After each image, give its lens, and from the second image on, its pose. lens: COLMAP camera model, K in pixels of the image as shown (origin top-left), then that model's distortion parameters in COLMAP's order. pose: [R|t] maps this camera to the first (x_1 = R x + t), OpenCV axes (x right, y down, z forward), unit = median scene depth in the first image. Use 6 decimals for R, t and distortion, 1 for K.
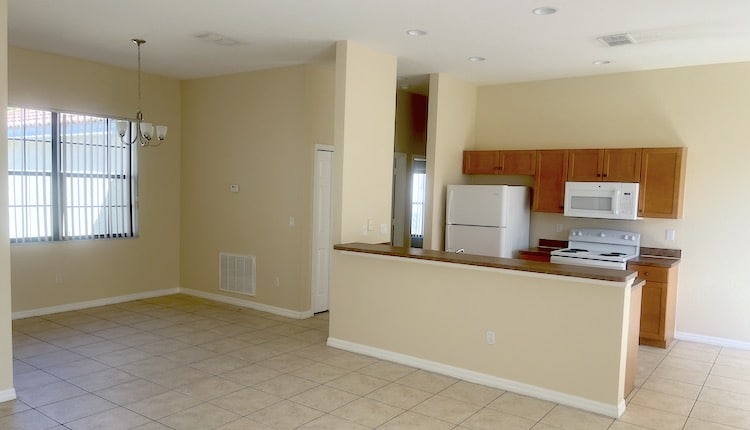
lens RADIAL K [[563.9, 0, 399.8], [0, 563.9, 225.5], [0, 0, 1]] dist [0.012957, -0.001390]
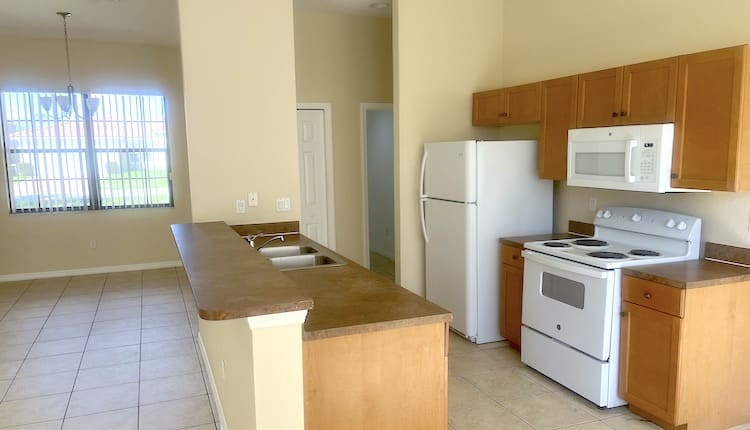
lens RADIAL K [[563.9, 0, 373.9], [0, 563.9, 221.5], [0, 0, 1]] dist [0.012957, -0.001390]
pose [[0.832136, 0.030692, -0.553722, 0.470396], [-0.000563, 0.998514, 0.054500, -0.011533], [0.554572, -0.045039, 0.830916, 0.382829]]
